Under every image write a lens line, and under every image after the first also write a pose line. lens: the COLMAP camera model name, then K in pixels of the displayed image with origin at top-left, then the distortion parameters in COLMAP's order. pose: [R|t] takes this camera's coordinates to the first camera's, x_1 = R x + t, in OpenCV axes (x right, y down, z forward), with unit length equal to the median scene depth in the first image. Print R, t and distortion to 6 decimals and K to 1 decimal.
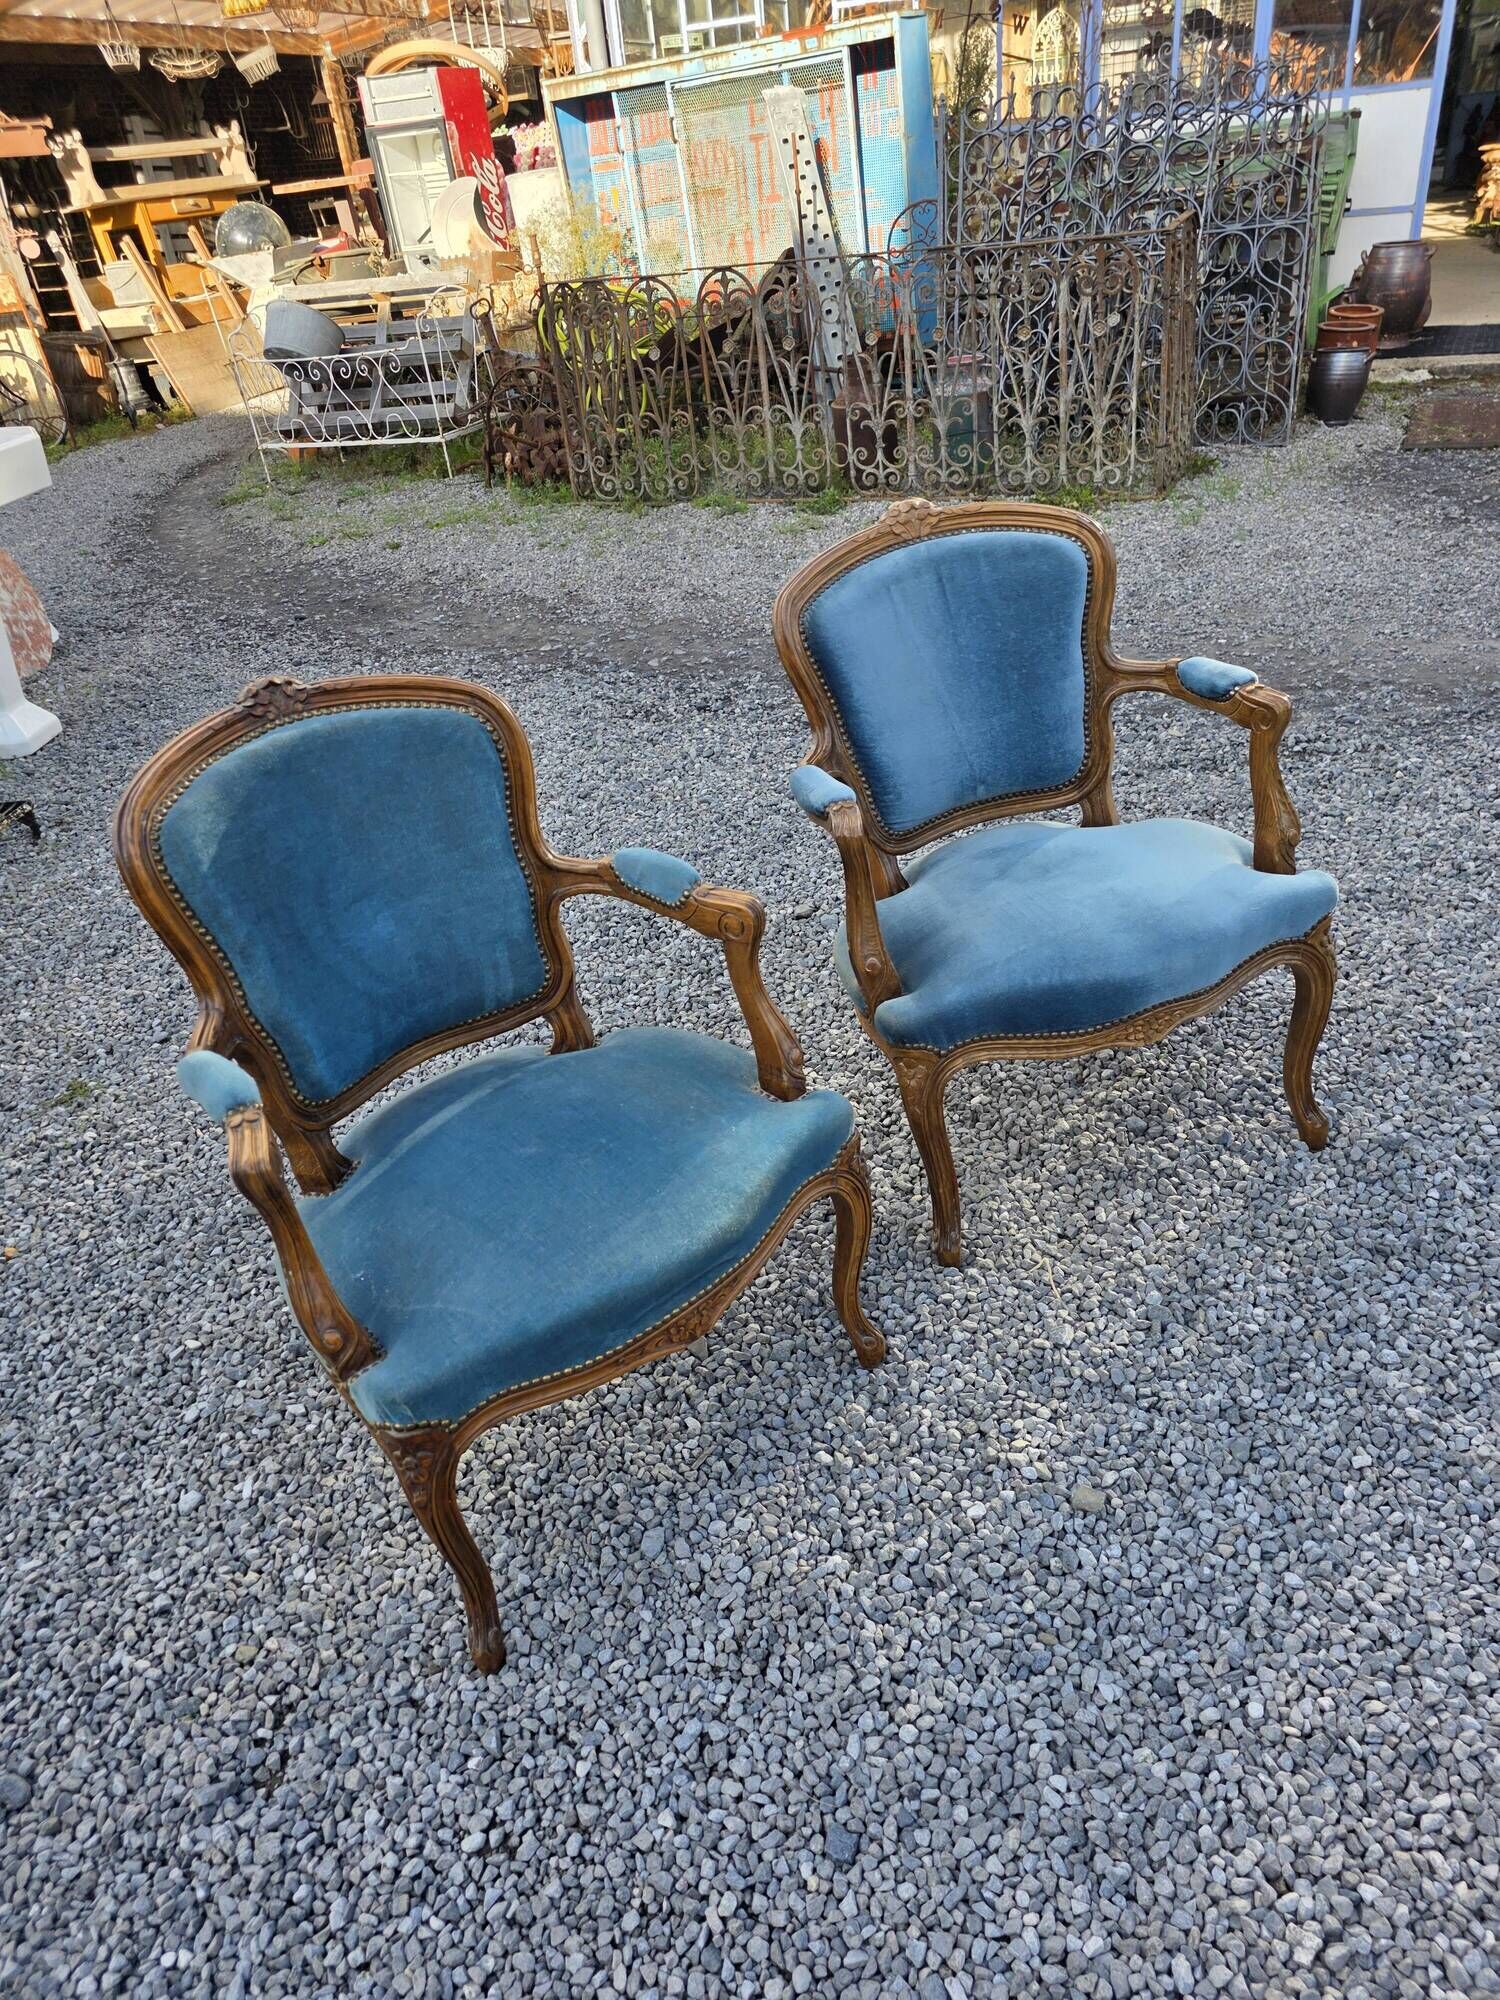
lens RADIAL K [[1361.2, 0, 756.6], [0, 1361.2, 1021.4], [0, 0, 1]] dist [0.053044, -0.041604]
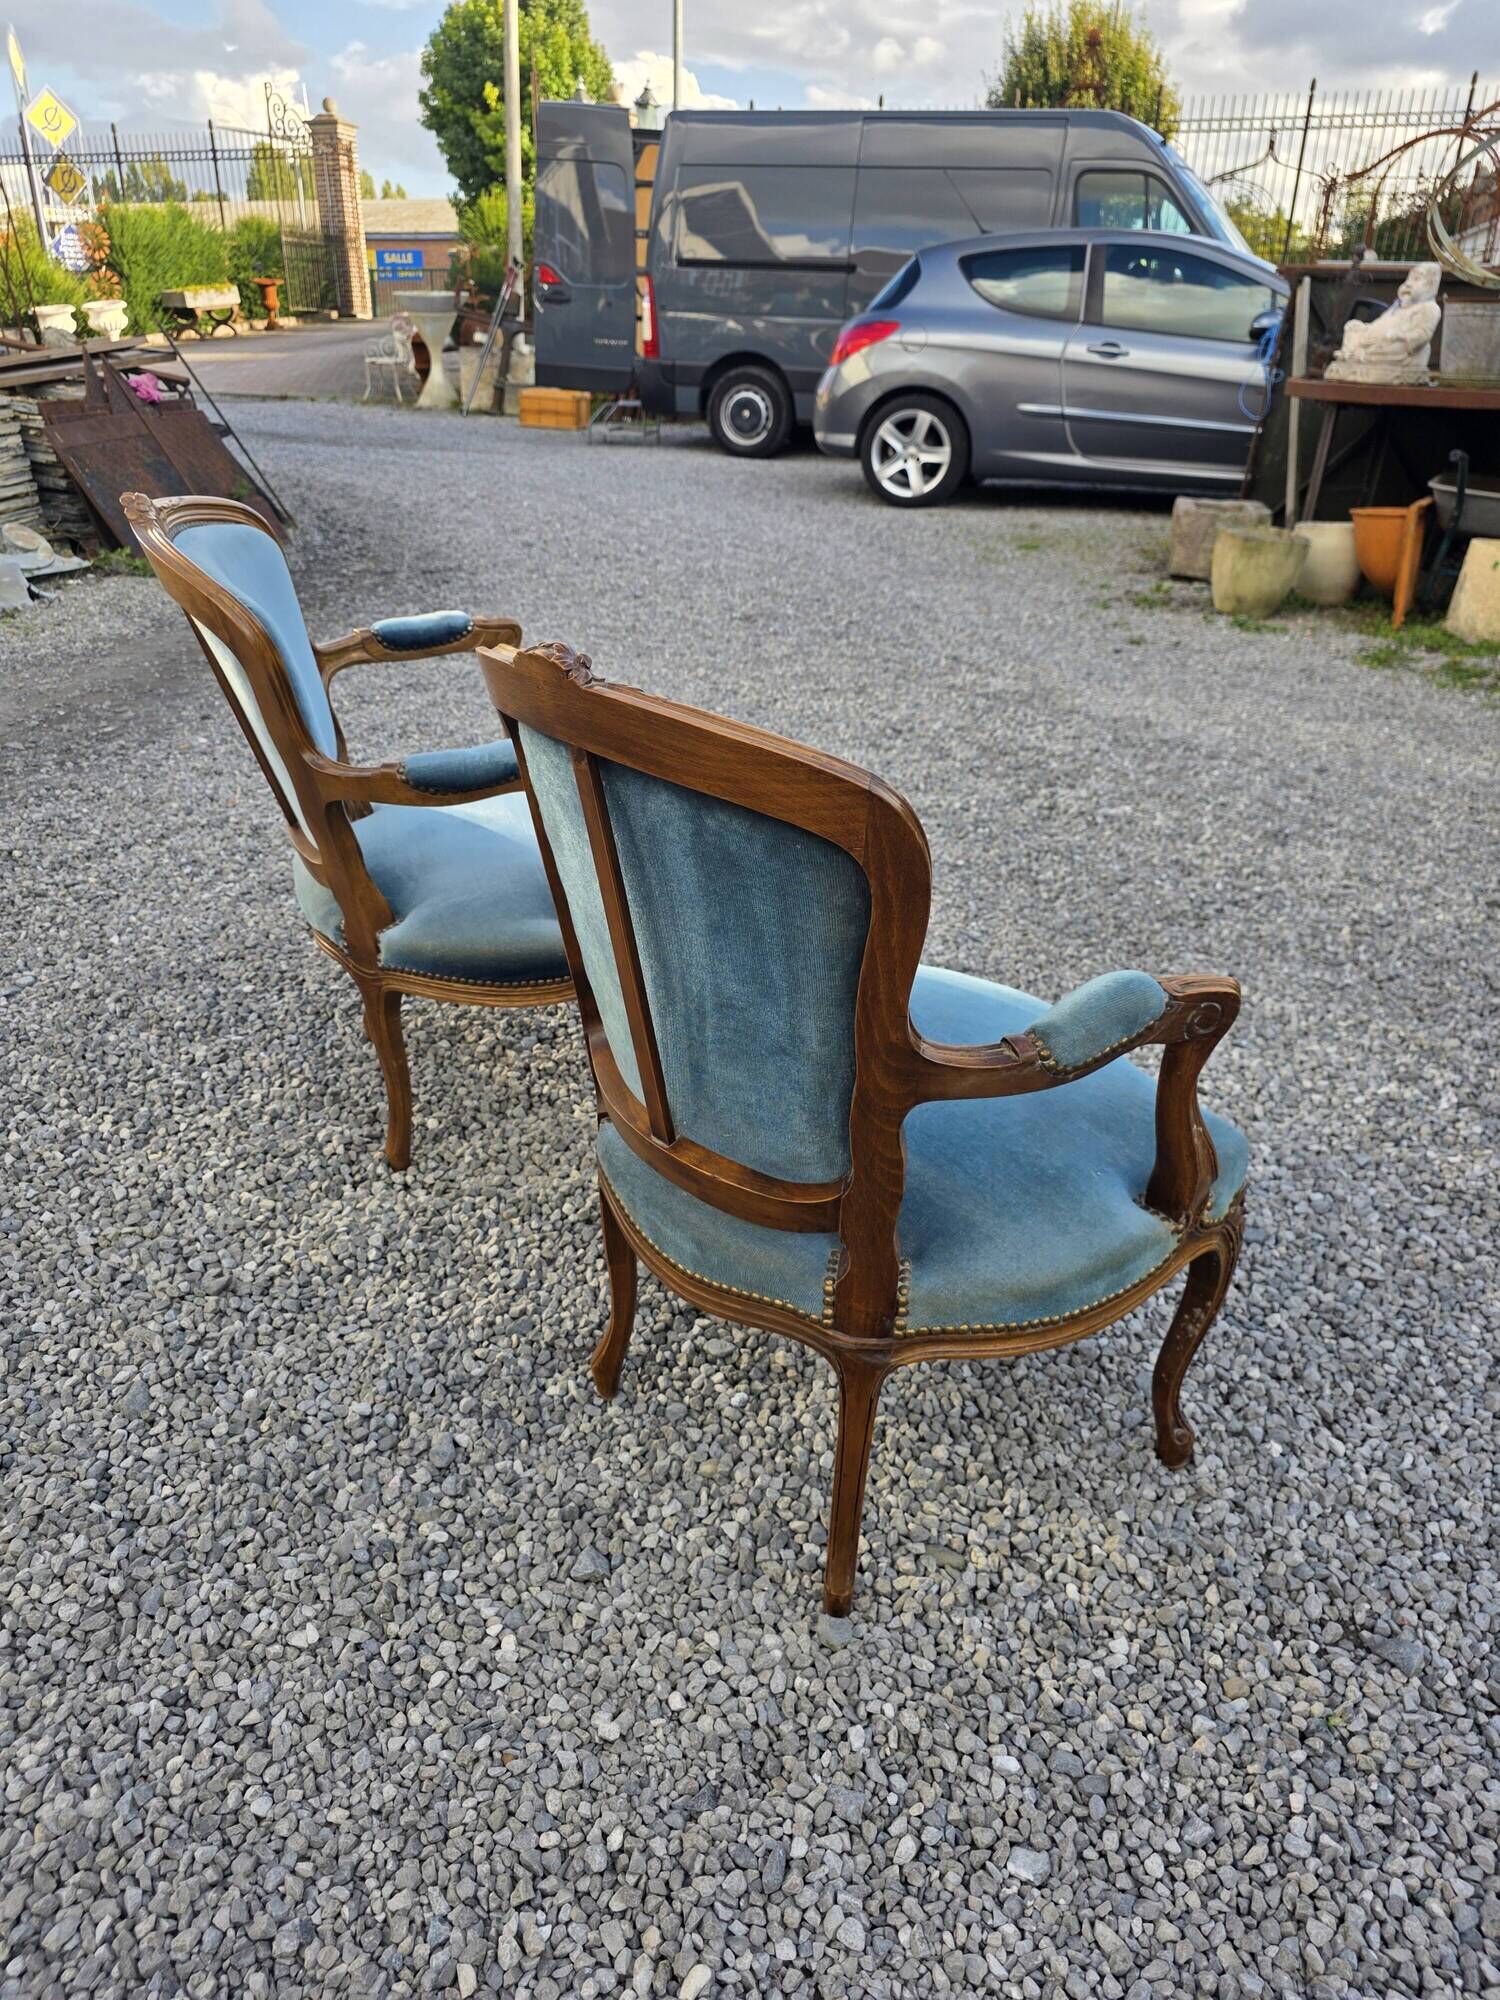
lens RADIAL K [[1377.0, 0, 771.0], [0, 1377.0, 997.1], [0, 0, 1]] dist [0.047936, -0.054362]
pose [[-0.045943, -0.343804, 0.937917, -0.865992], [0.517521, 0.794894, 0.316727, -0.230190], [-0.854436, 0.499943, 0.141406, 0.809225]]
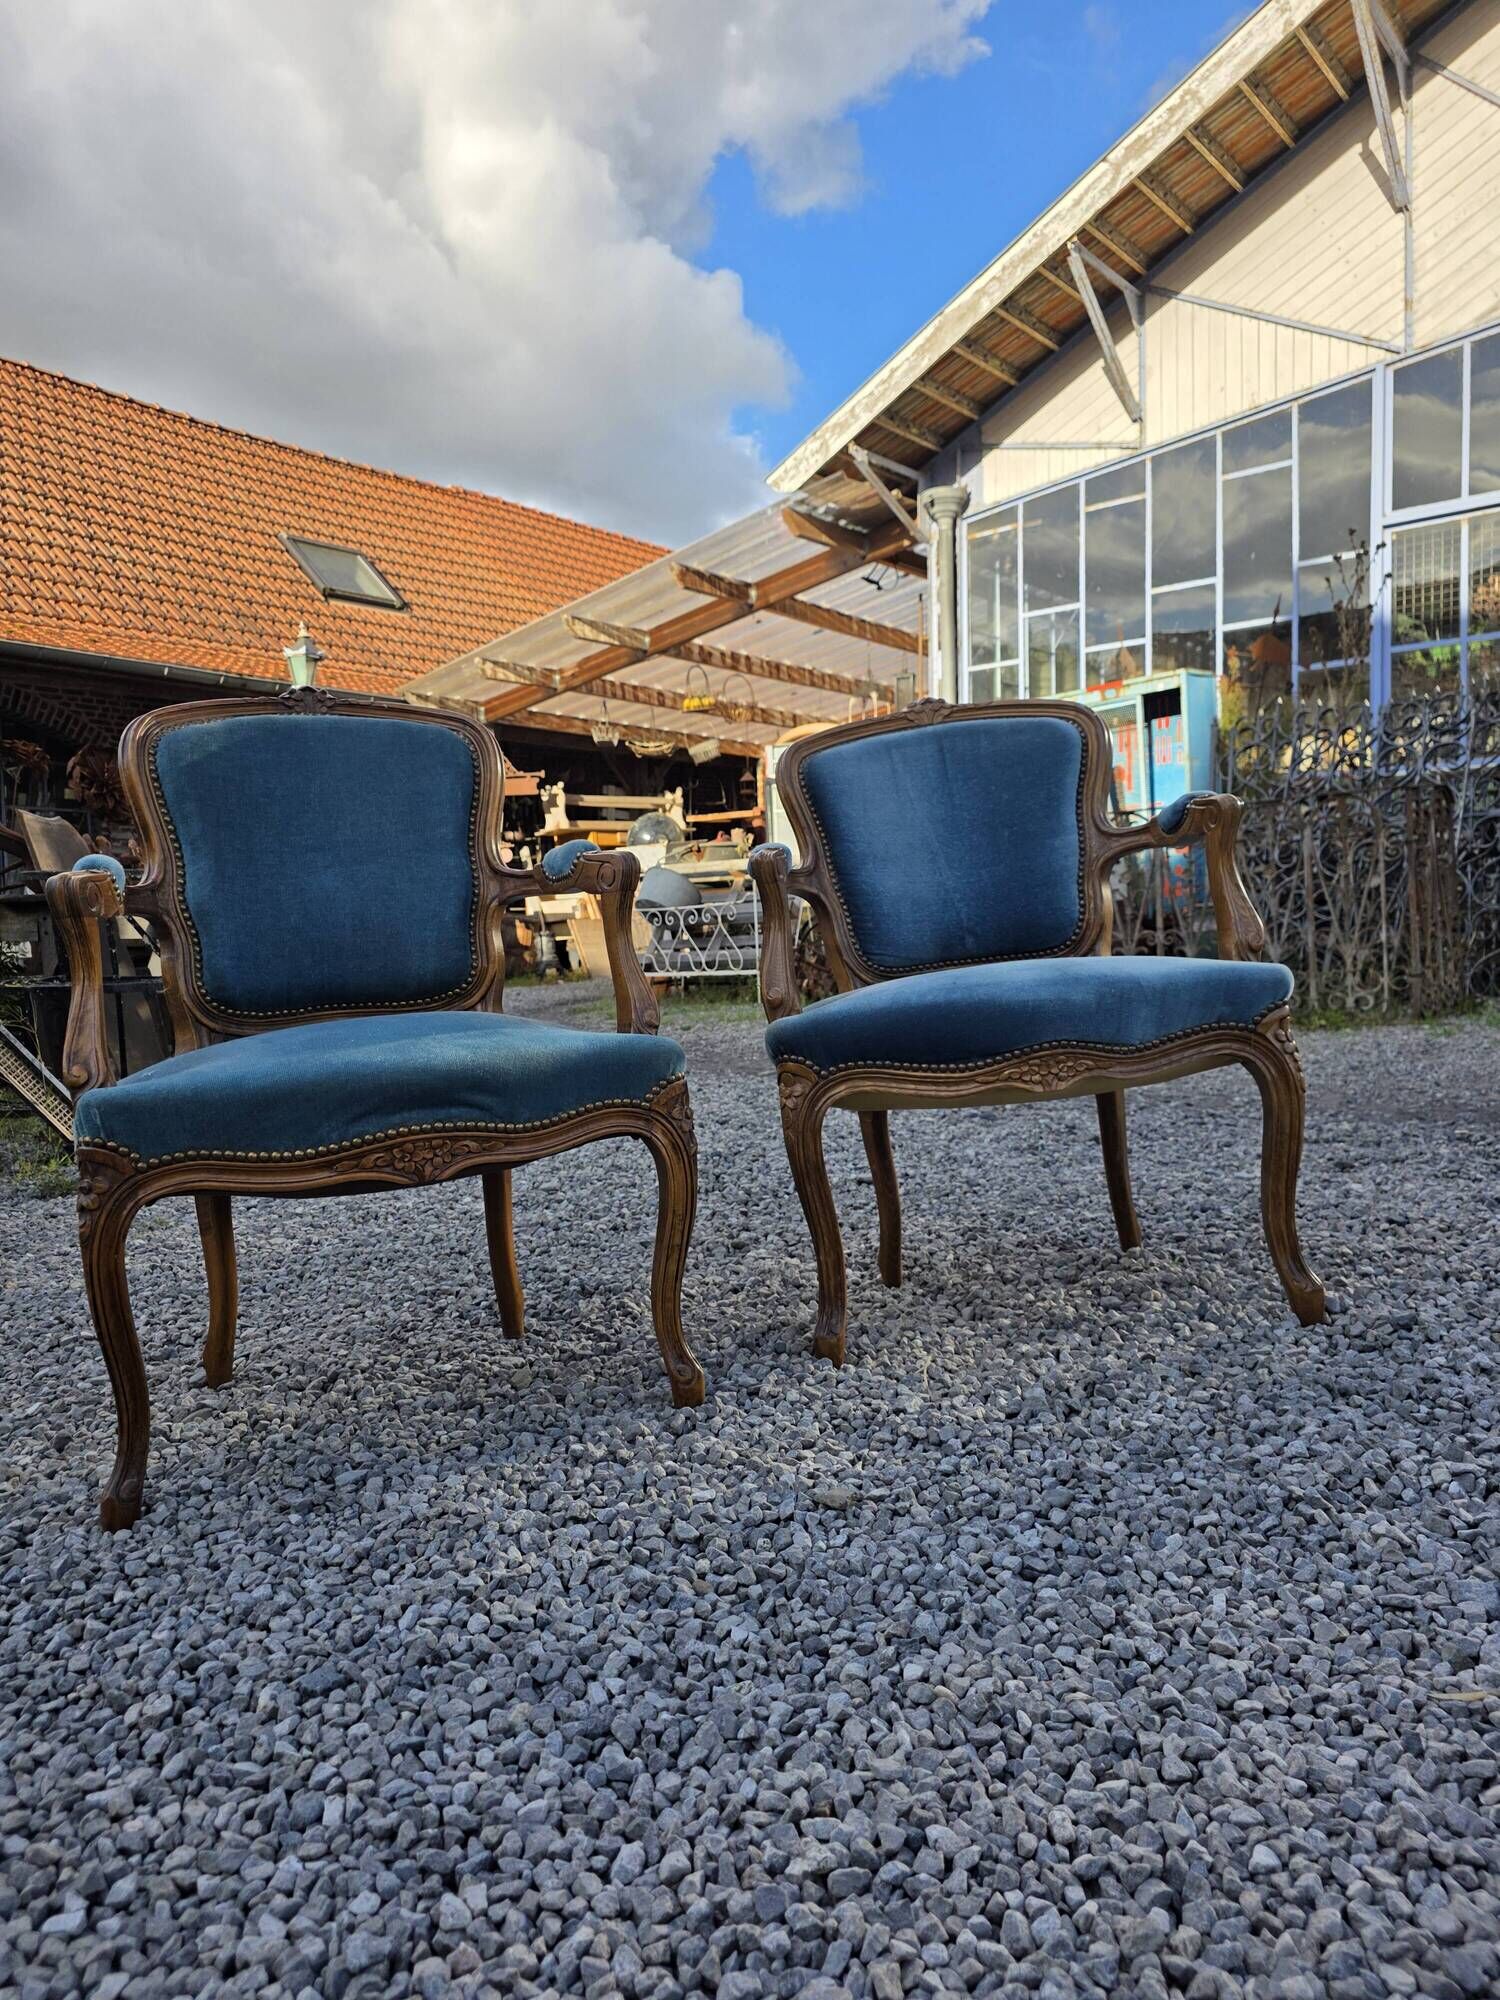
lens RADIAL K [[1358.9, 0, 716.7], [0, 1358.9, 995.2], [0, 0, 1]] dist [0.051591, -0.047299]
pose [[0.949954, 0.082819, -0.301211, 0.344734], [-0.214179, 0.874585, -0.435004, 0.400488], [0.227408, 0.477746, 0.848554, 0.155847]]
